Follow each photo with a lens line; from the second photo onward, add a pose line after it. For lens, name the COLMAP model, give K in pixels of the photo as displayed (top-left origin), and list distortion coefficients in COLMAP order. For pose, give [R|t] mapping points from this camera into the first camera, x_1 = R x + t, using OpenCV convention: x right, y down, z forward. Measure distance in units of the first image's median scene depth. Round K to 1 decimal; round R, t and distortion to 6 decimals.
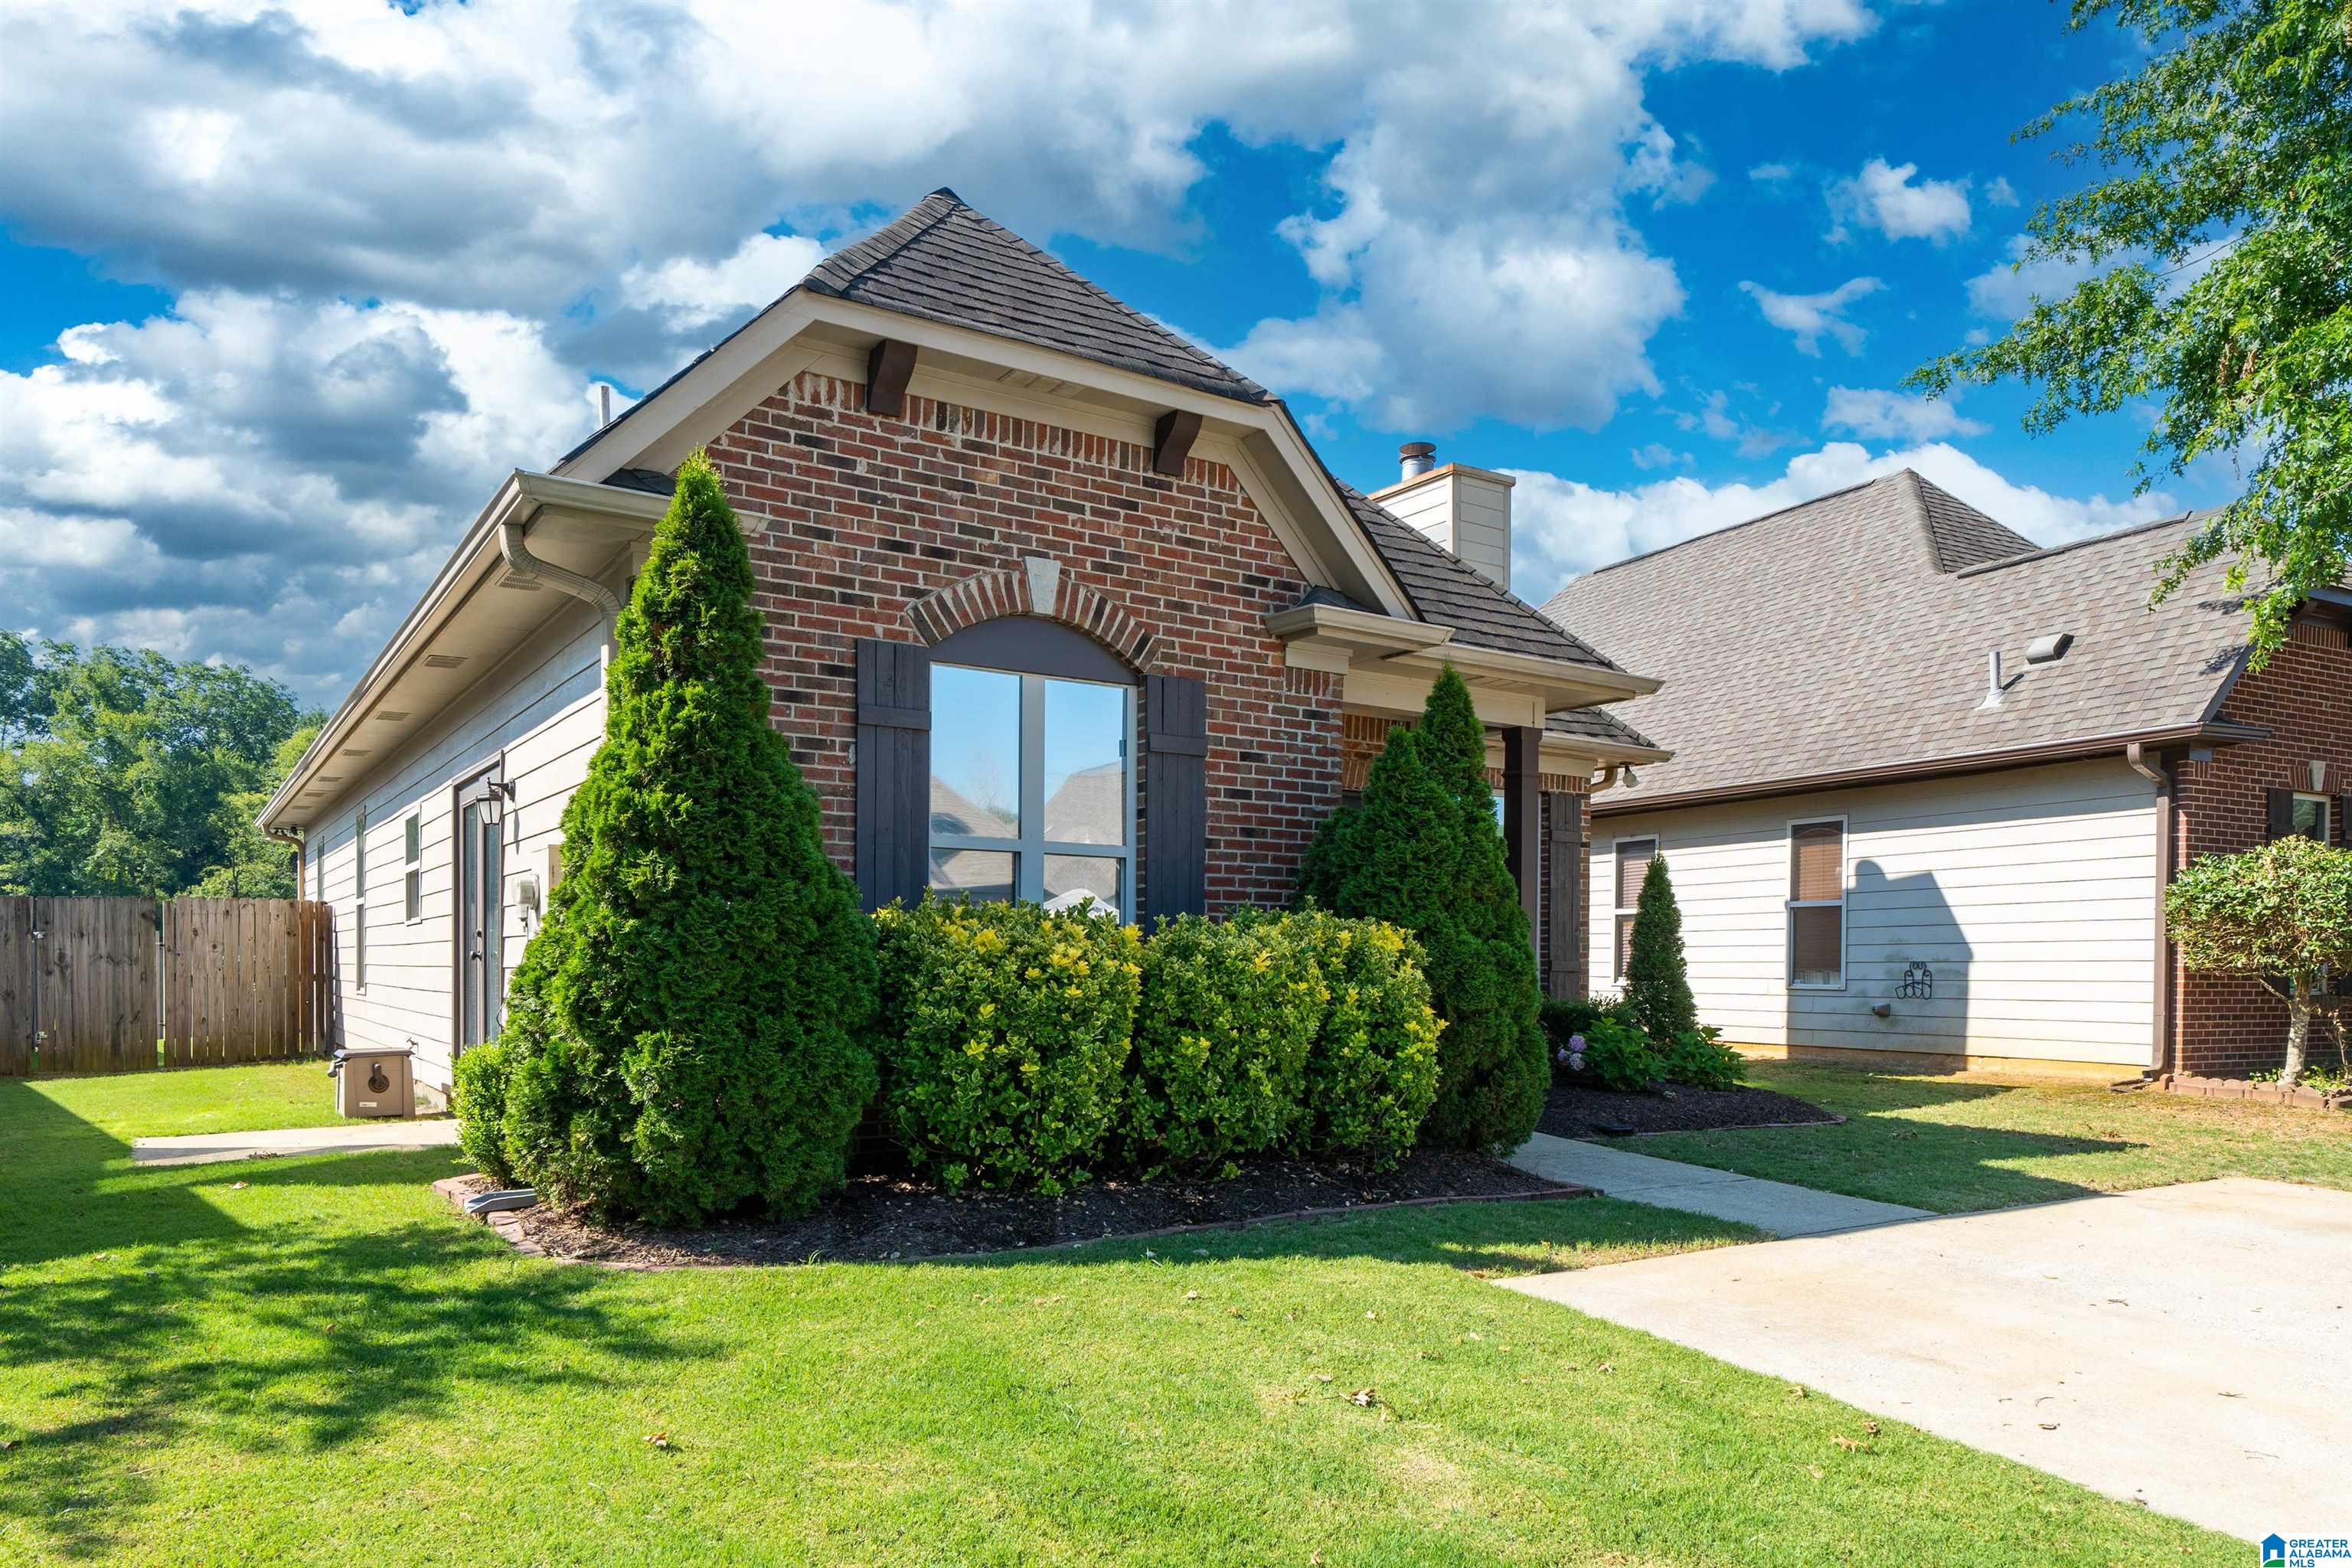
lens RADIAL K [[1531.9, 0, 1168.2], [0, 1531.9, 780.0], [0, 0, 1]] dist [0.002785, 0.002357]
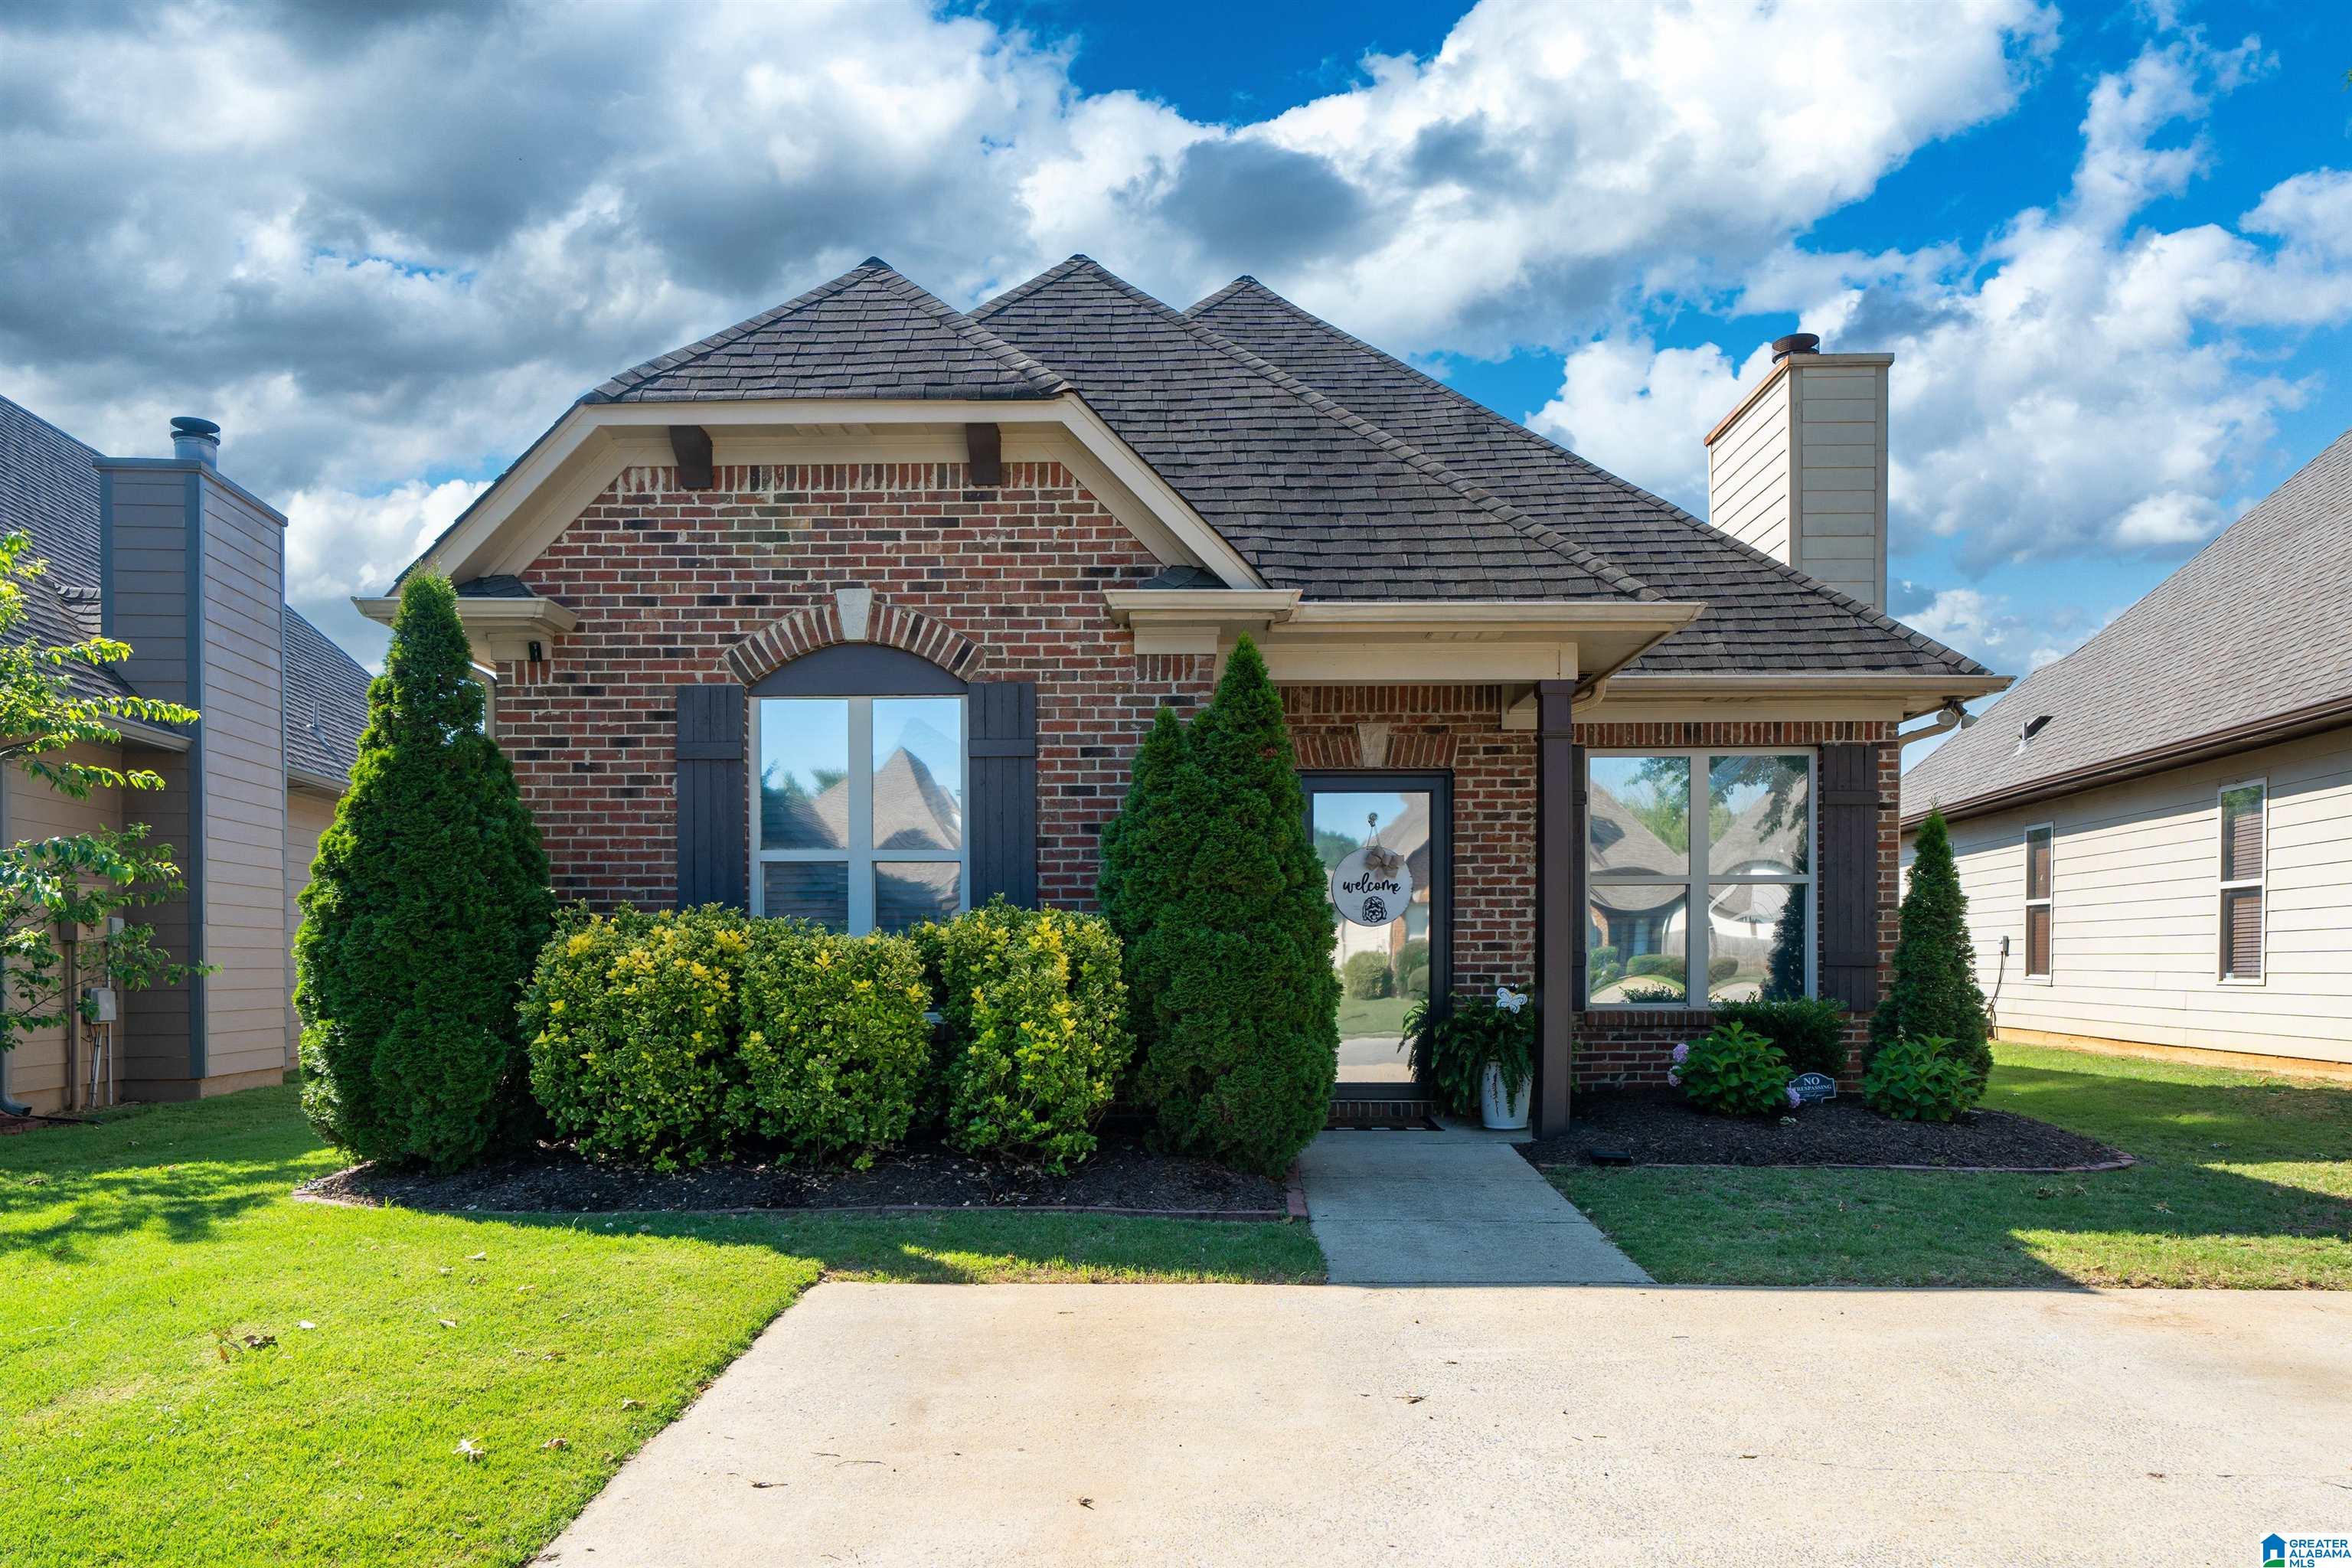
lens RADIAL K [[1576.9, 0, 1271.8], [0, 1576.9, 777.9], [0, 0, 1]] dist [0.007670, -0.003544]
pose [[0.822751, -0.076969, -0.563167, 0.772614], [0.077092, 0.996745, -0.023600, 0.036870], [0.563150, -0.023999, 0.826006, 0.243836]]
